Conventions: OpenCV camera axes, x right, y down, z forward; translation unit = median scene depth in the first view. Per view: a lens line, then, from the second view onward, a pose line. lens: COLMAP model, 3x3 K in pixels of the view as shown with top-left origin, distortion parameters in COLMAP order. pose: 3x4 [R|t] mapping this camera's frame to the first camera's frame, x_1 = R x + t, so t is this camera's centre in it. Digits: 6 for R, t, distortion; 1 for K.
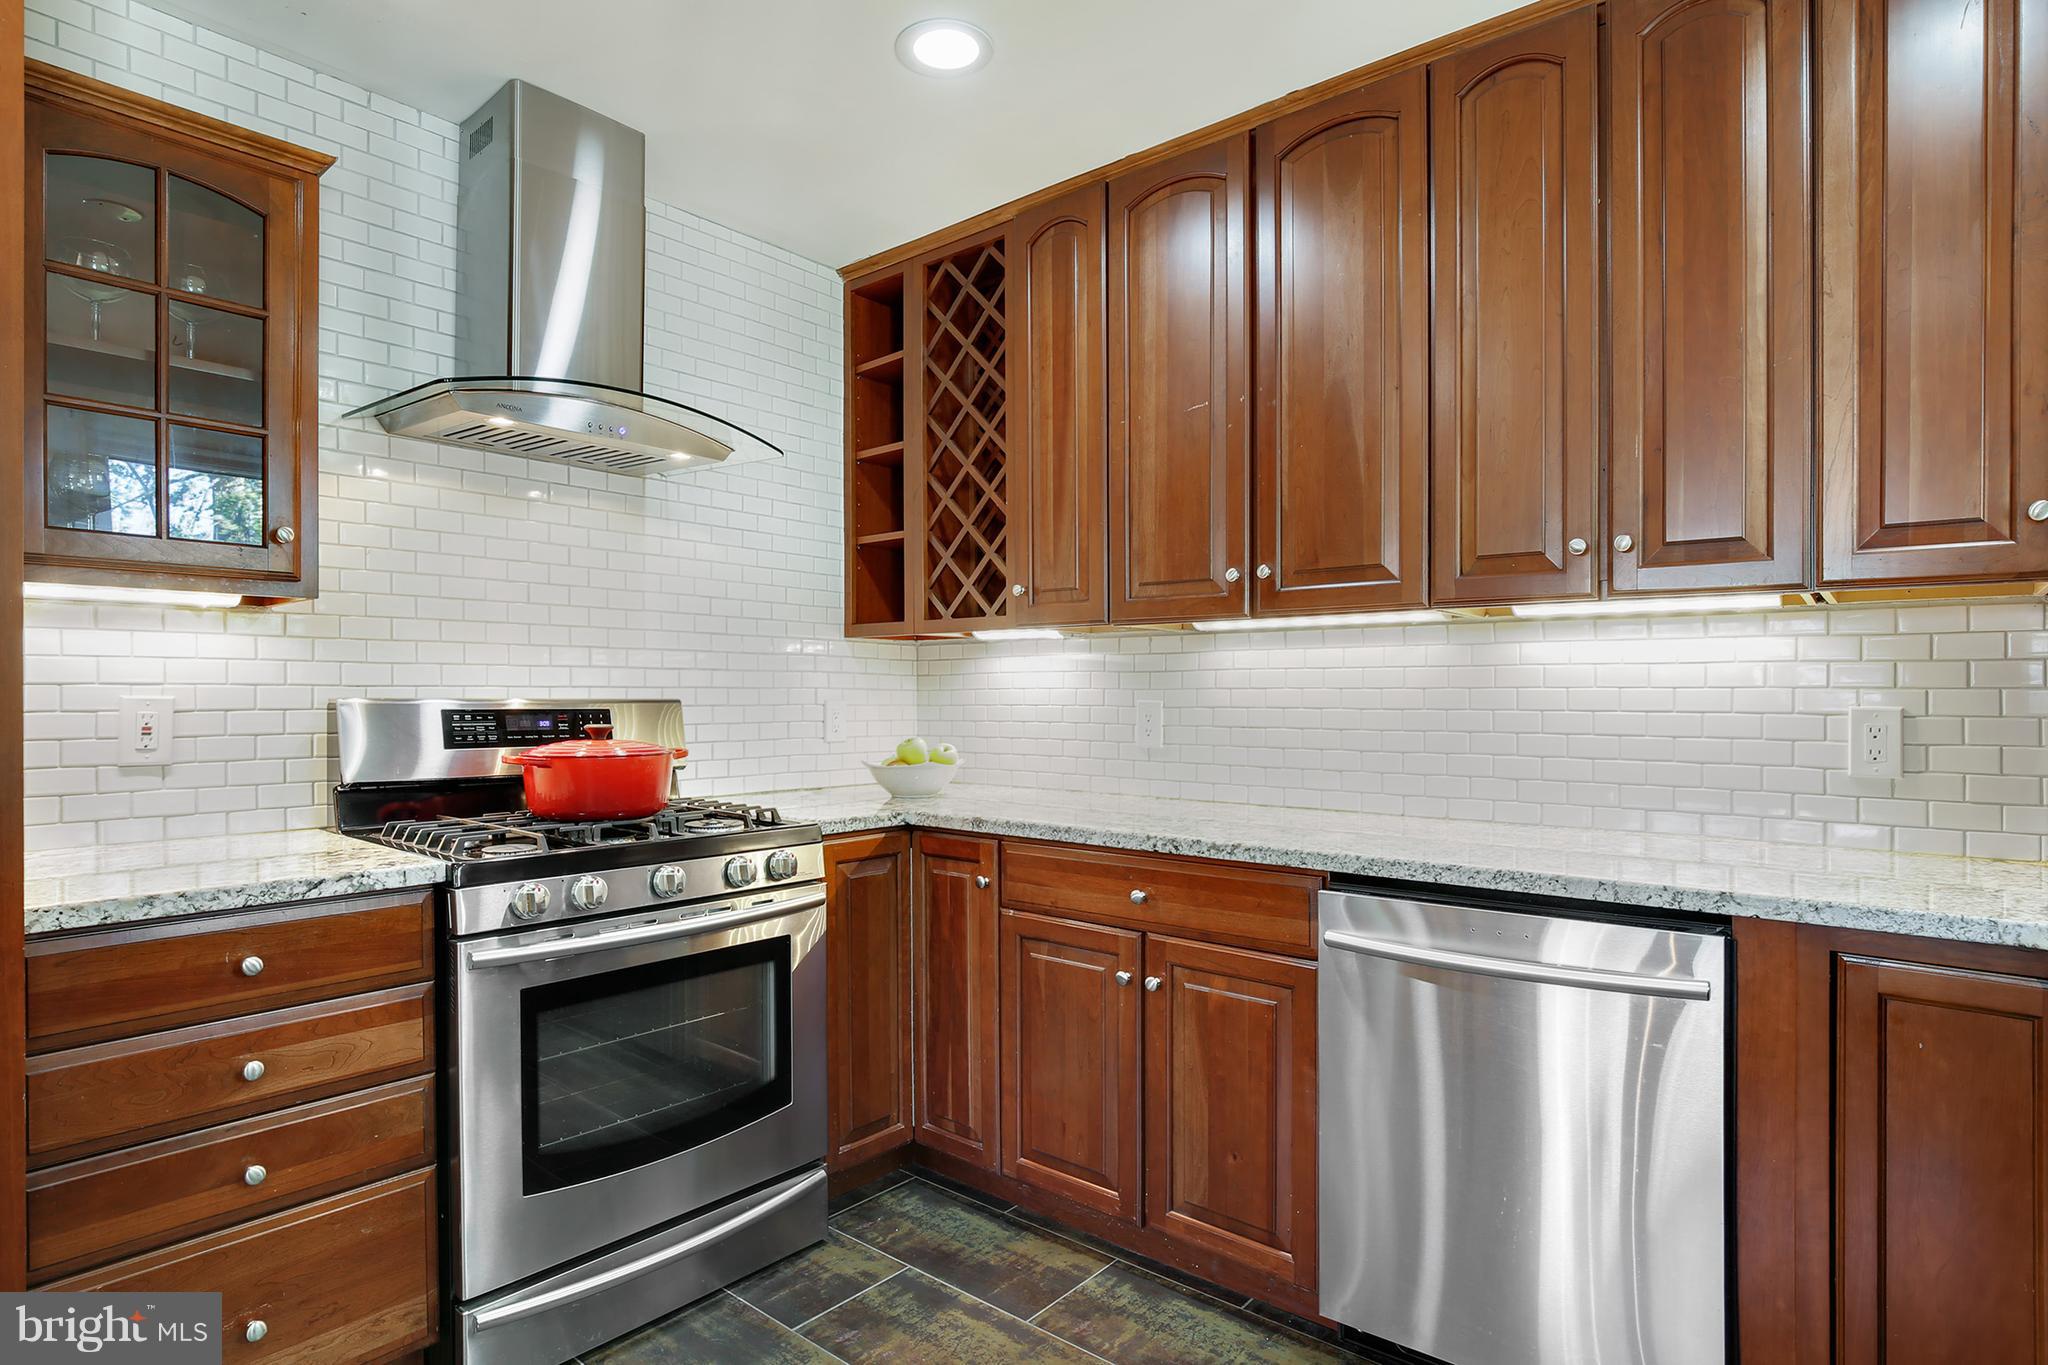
lens RADIAL K [[1071.6, 0, 1018.0], [0, 1071.6, 713.3], [0, 0, 1]] dist [-0.030854, 0.003892]
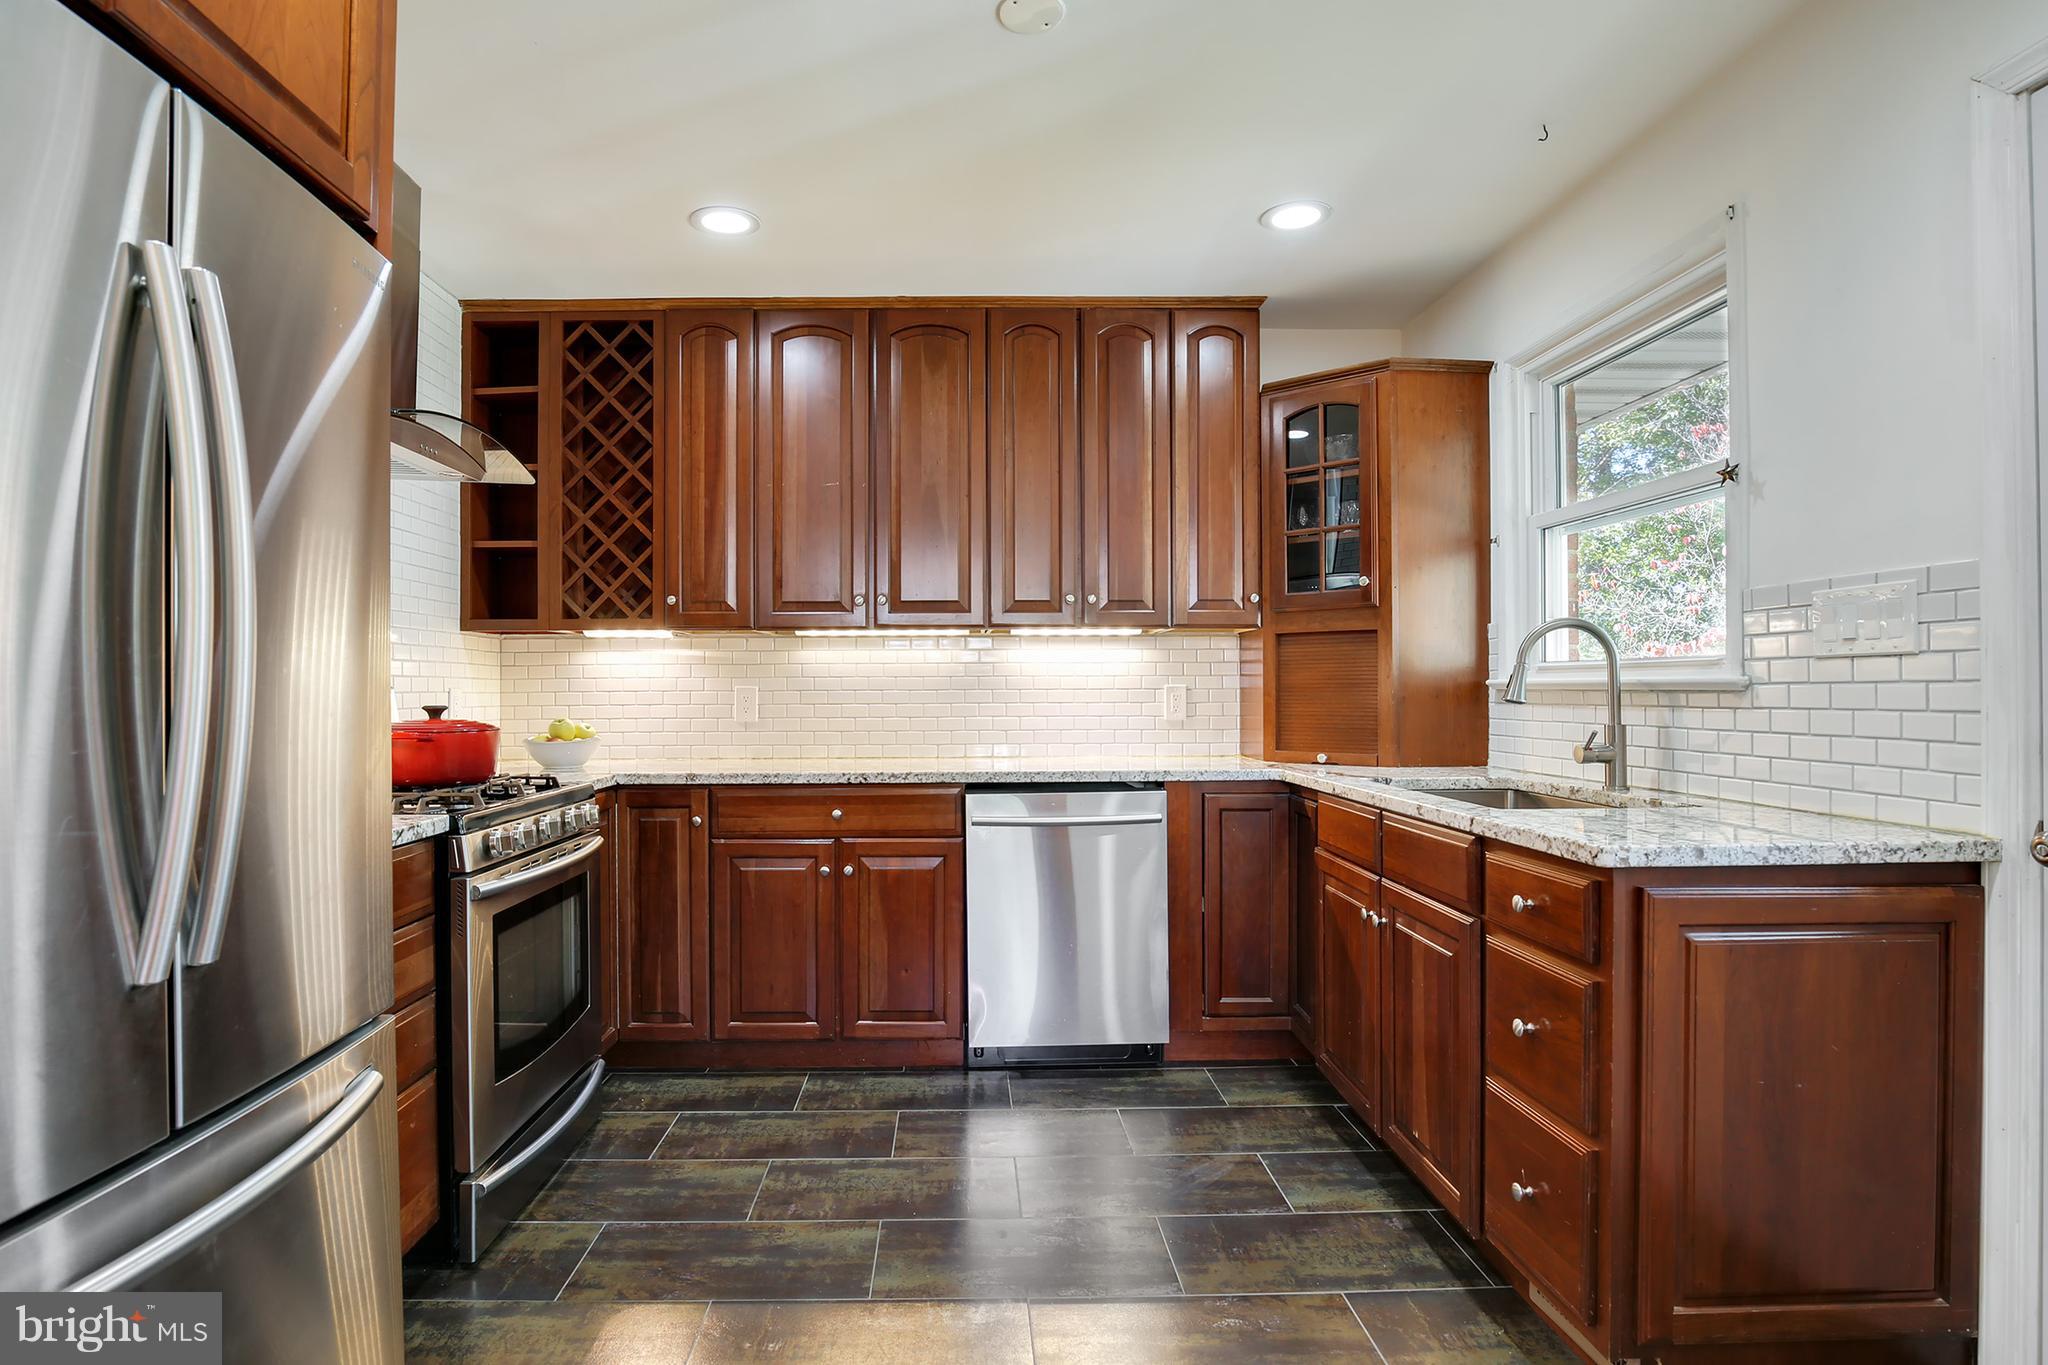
lens RADIAL K [[1071.6, 0, 975.1], [0, 1071.6, 691.2], [0, 0, 1]] dist [-0.030854, 0.003892]
pose [[0.752768, -0.007245, 0.658246, -0.668292], [0.017609, 0.999803, -0.009133, 0.014688], [-0.658050, 0.018466, 0.752748, -0.238415]]
